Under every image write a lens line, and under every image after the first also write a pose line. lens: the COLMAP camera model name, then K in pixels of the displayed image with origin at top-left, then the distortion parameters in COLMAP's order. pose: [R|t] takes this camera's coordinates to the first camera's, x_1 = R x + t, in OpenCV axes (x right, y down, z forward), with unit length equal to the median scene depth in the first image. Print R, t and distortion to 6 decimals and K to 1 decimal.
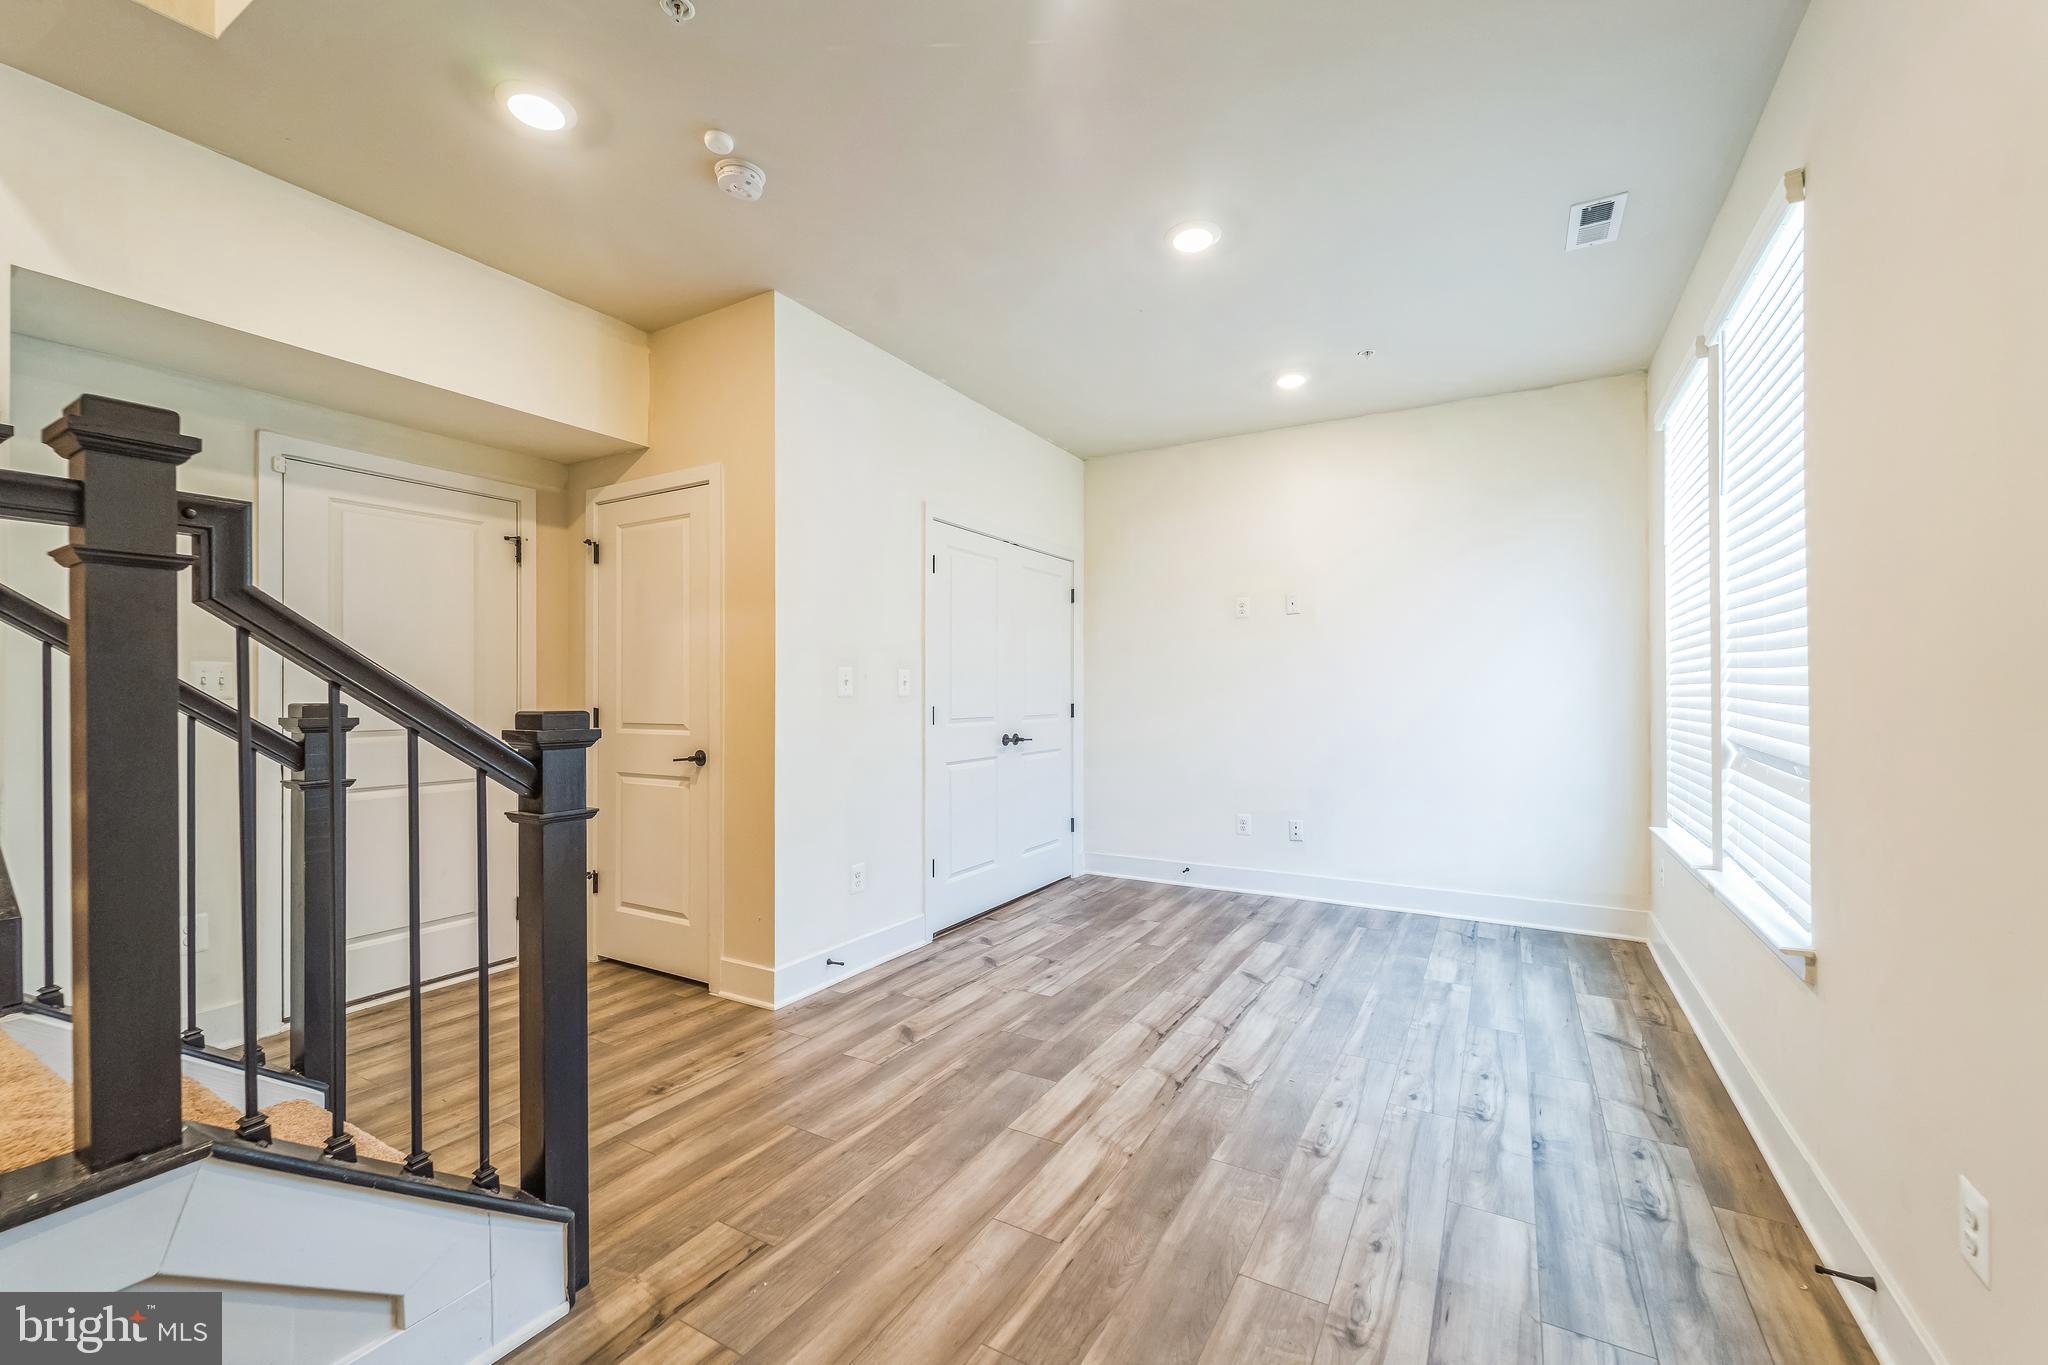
lens RADIAL K [[822.6, 0, 1028.6], [0, 822.6, 680.6], [0, 0, 1]] dist [0.000352, -0.000646]
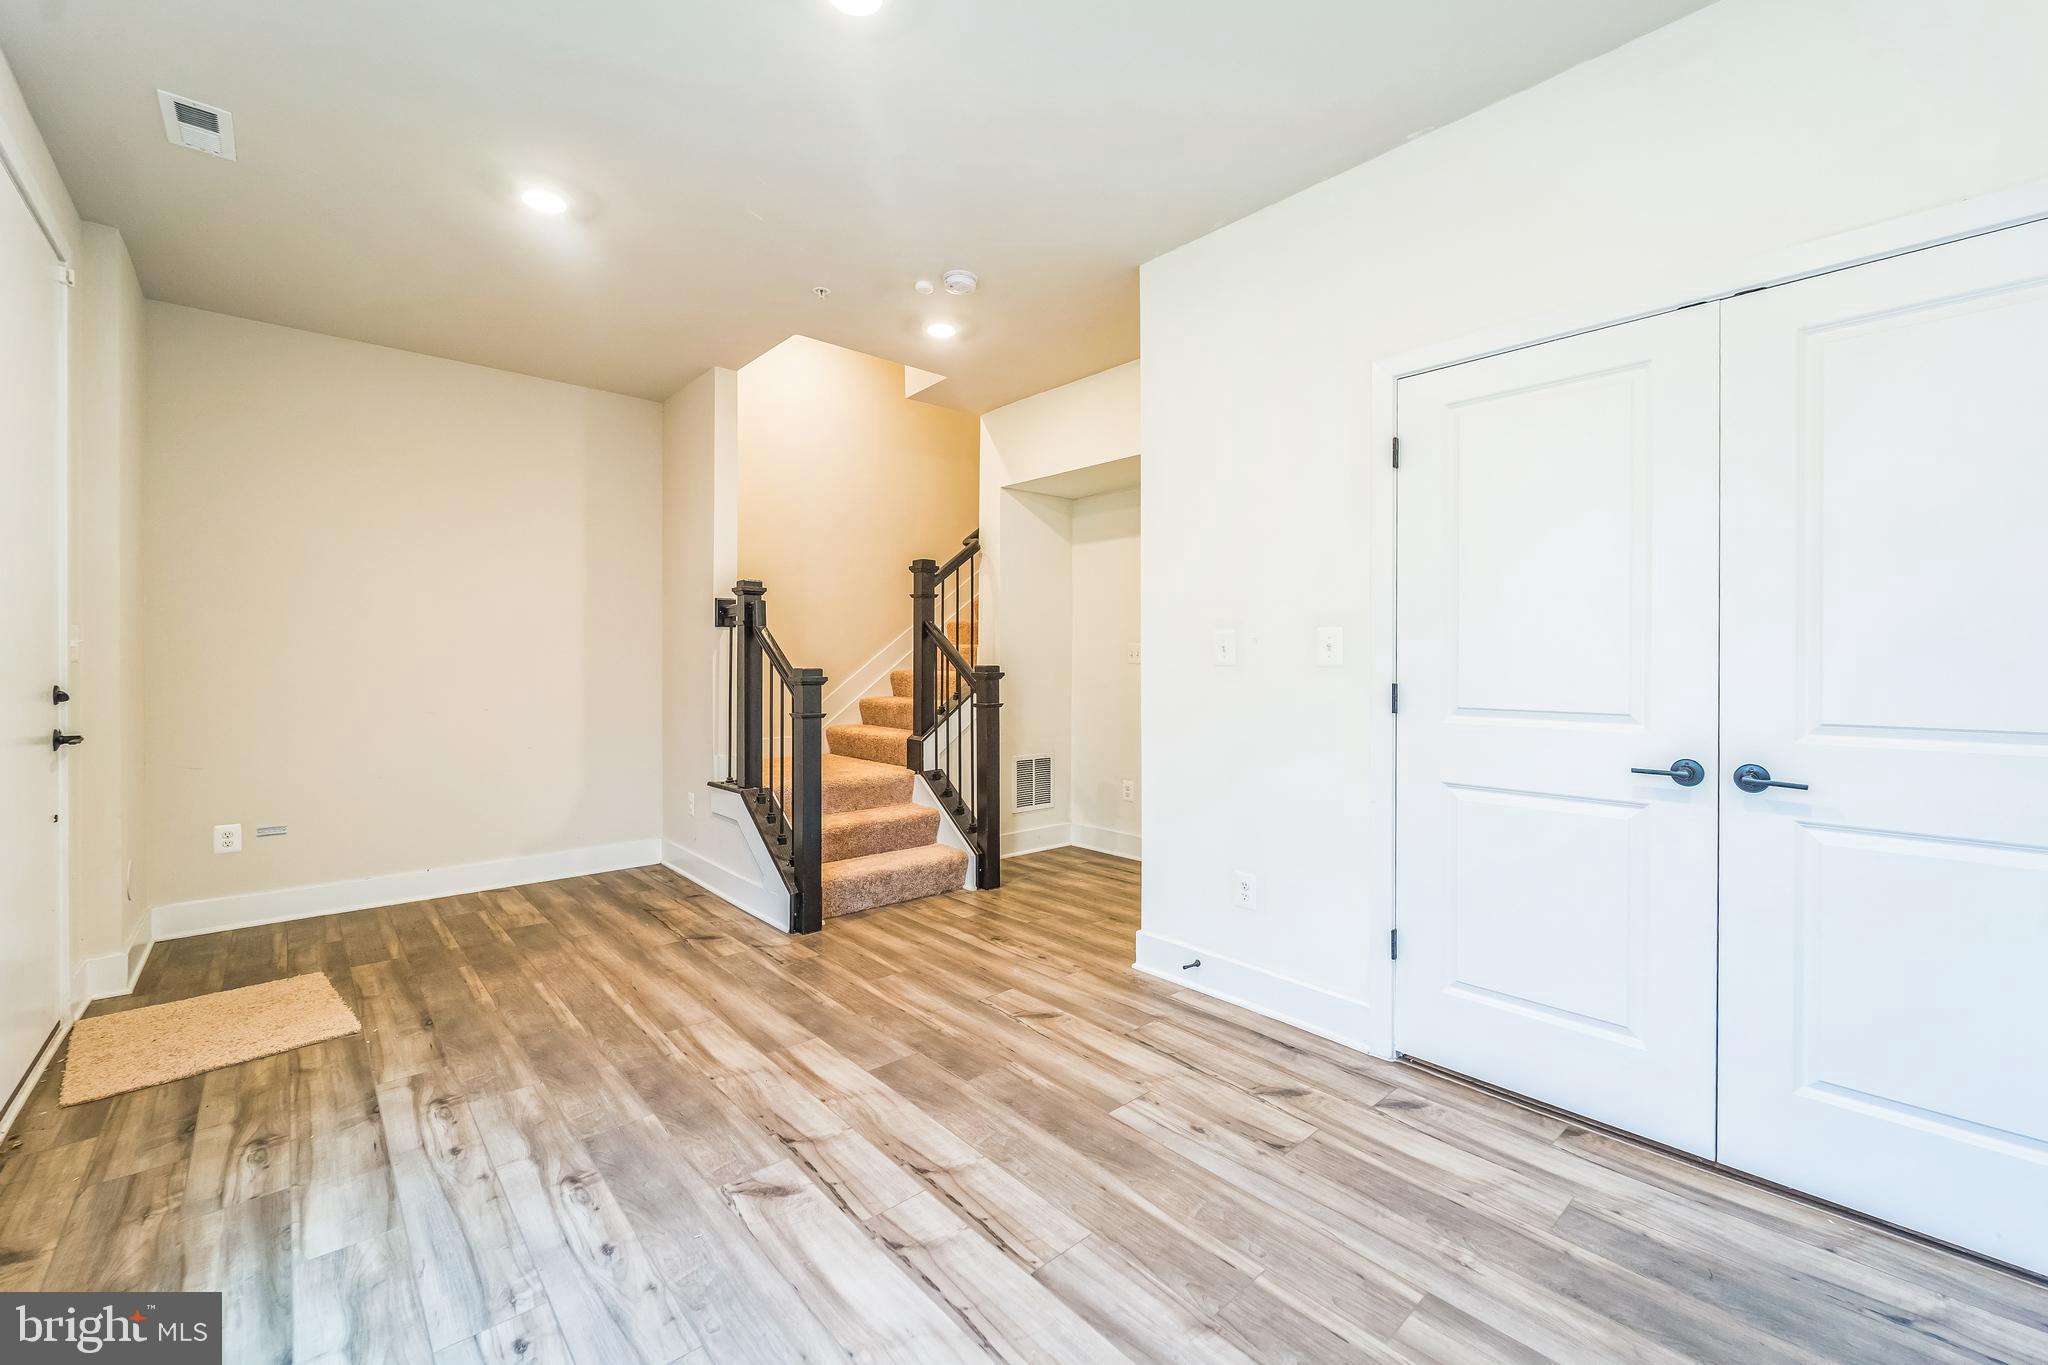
lens RADIAL K [[822.6, 0, 1028.6], [0, 822.6, 680.6], [0, 0, 1]] dist [0.000352, -0.000646]
pose [[-0.303168, 0.027014, -0.952554, 0.885570], [0.012876, 0.999623, 0.024251, 0.017004], [0.952850, -0.004913, -0.303401, 1.492942]]
